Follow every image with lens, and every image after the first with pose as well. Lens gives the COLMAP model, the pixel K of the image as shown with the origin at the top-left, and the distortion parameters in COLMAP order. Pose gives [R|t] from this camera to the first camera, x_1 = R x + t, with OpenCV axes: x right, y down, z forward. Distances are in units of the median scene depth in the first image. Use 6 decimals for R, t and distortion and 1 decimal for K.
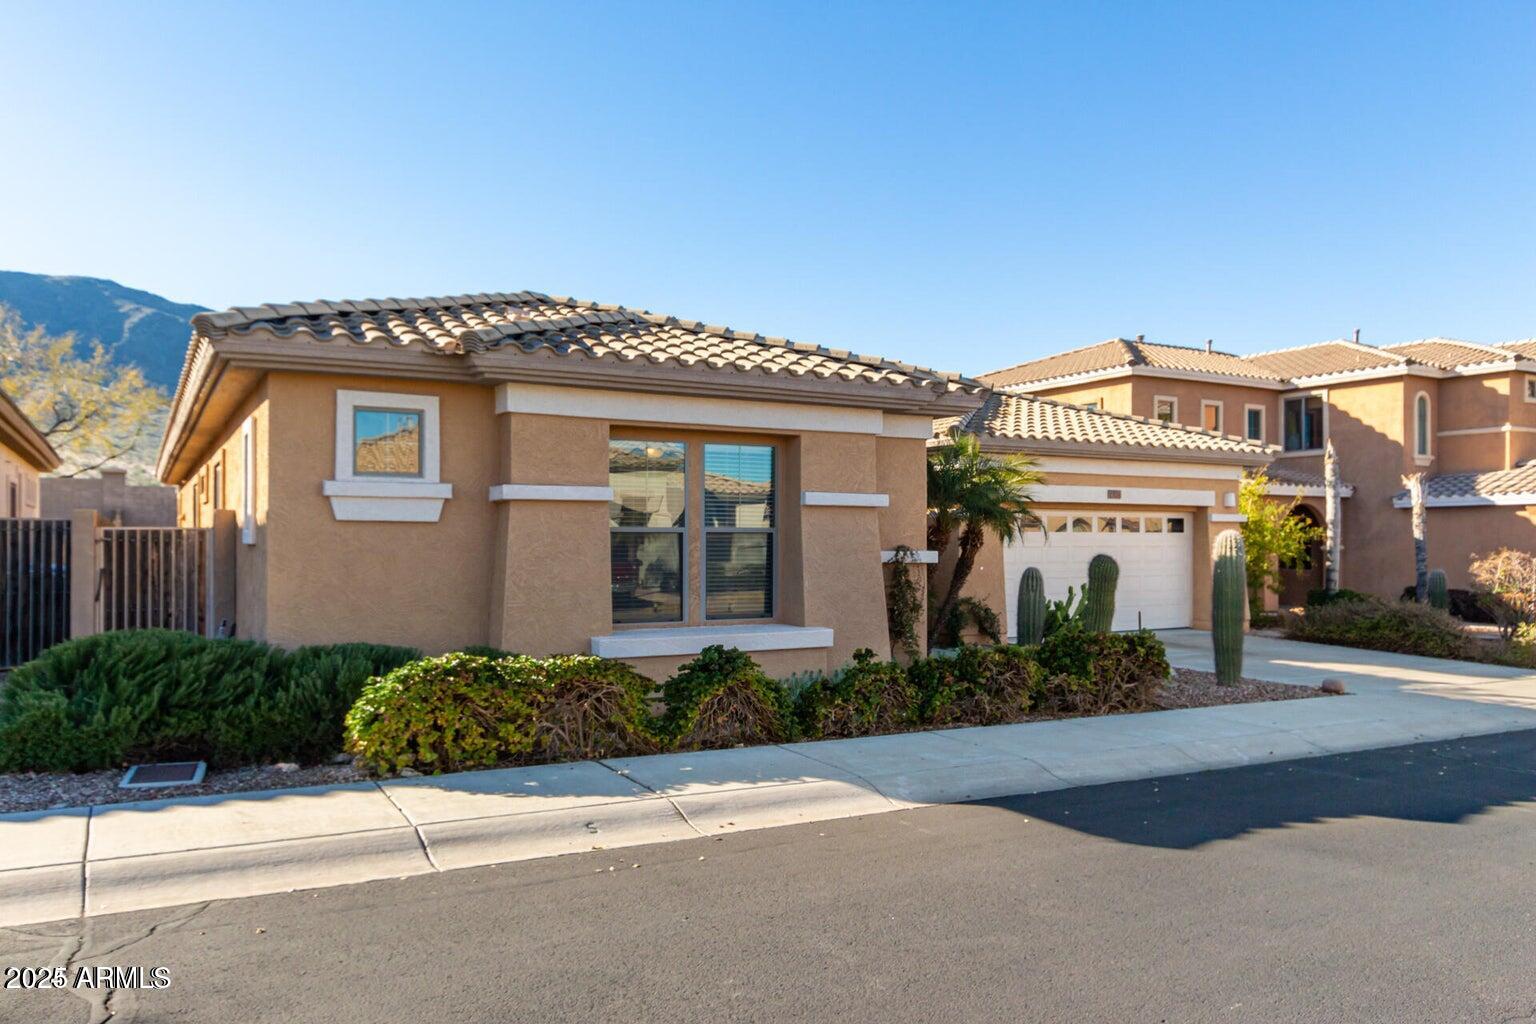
lens RADIAL K [[1116.8, 0, 724.7], [0, 1116.8, 522.1], [0, 0, 1]] dist [-0.009119, -0.003528]
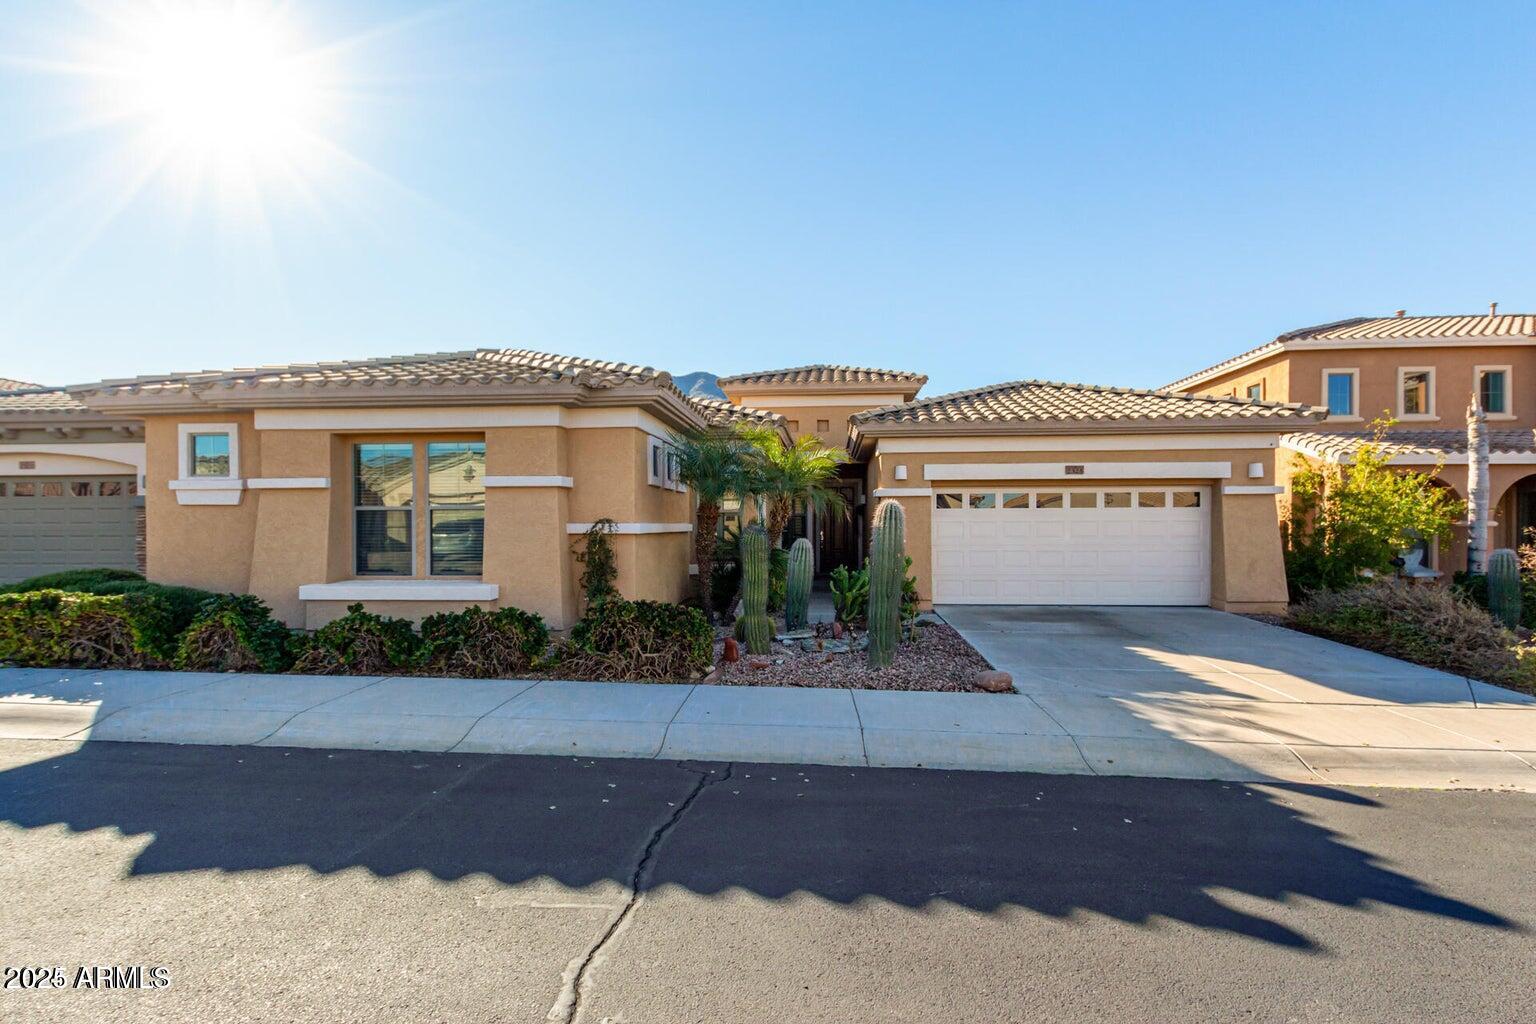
lens RADIAL K [[705.6, 0, 760.5], [0, 705.6, 520.2], [0, 0, 1]] dist [0.007802, -0.003001]
pose [[0.835501, -0.007531, -0.549438, 0.433134], [0.013068, 0.999896, 0.006168, 0.012037], [0.549334, -0.012333, 0.835512, 0.285757]]
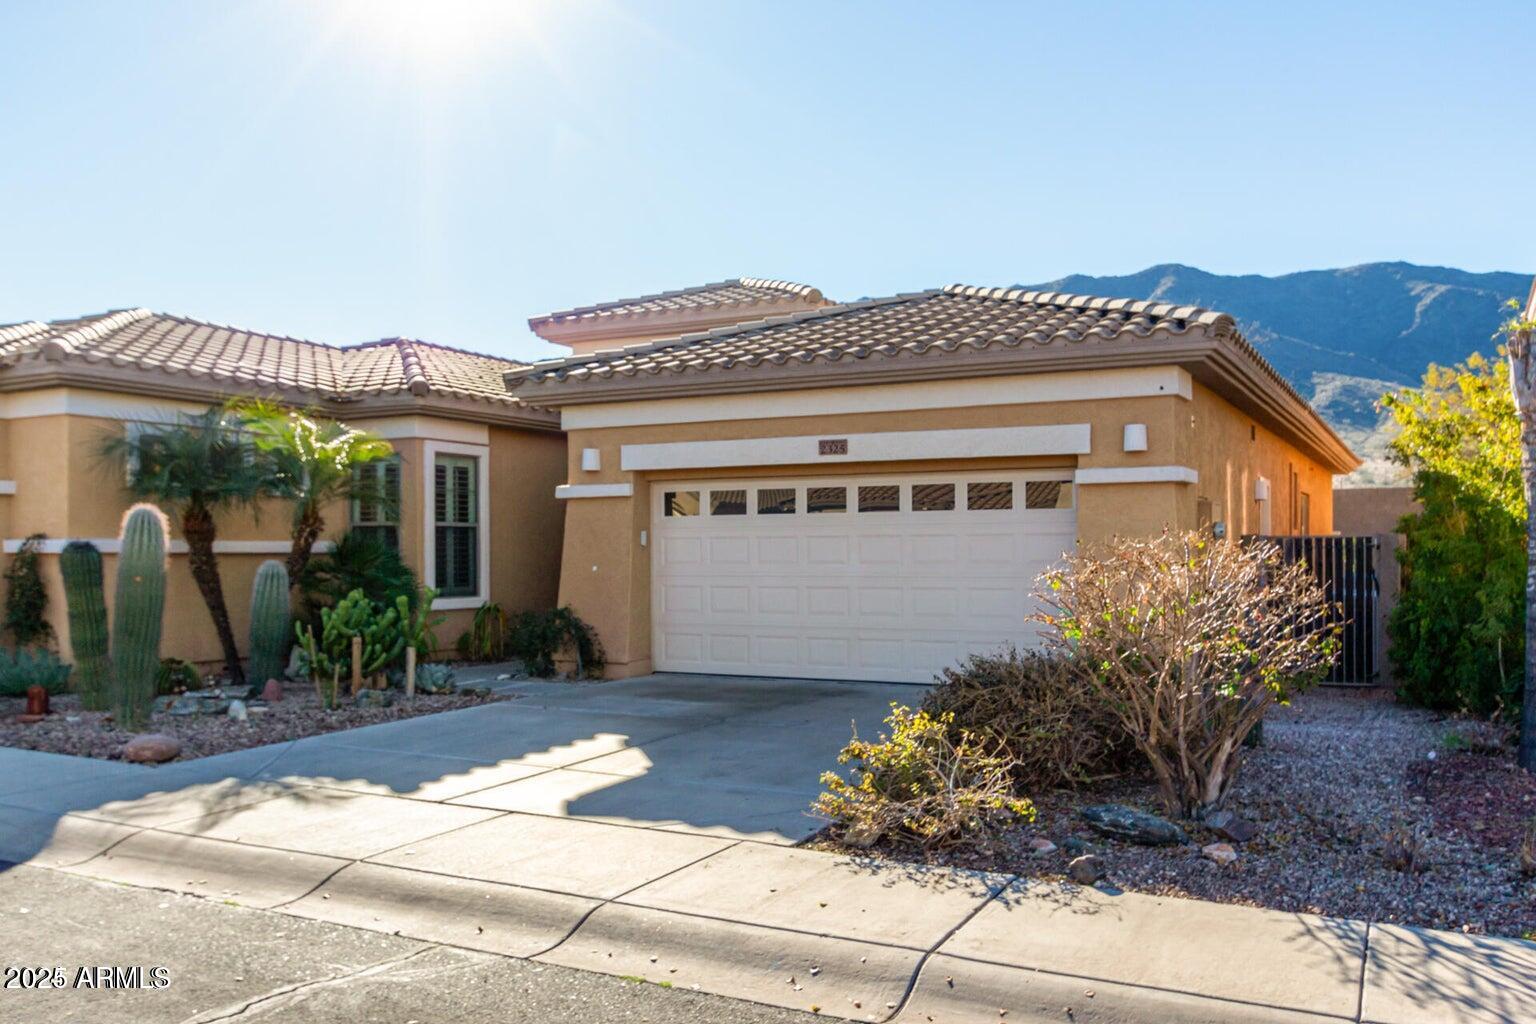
lens RADIAL K [[1300.5, 0, 771.5], [0, 1300.5, 515.4], [0, 0, 1]] dist [0.014802, 0.002426]
pose [[0.551621, -0.029440, -0.833575, 0.843279], [0.015869, 0.999566, -0.024802, 0.025484], [0.833944, 0.000453, 0.551849, 0.556549]]
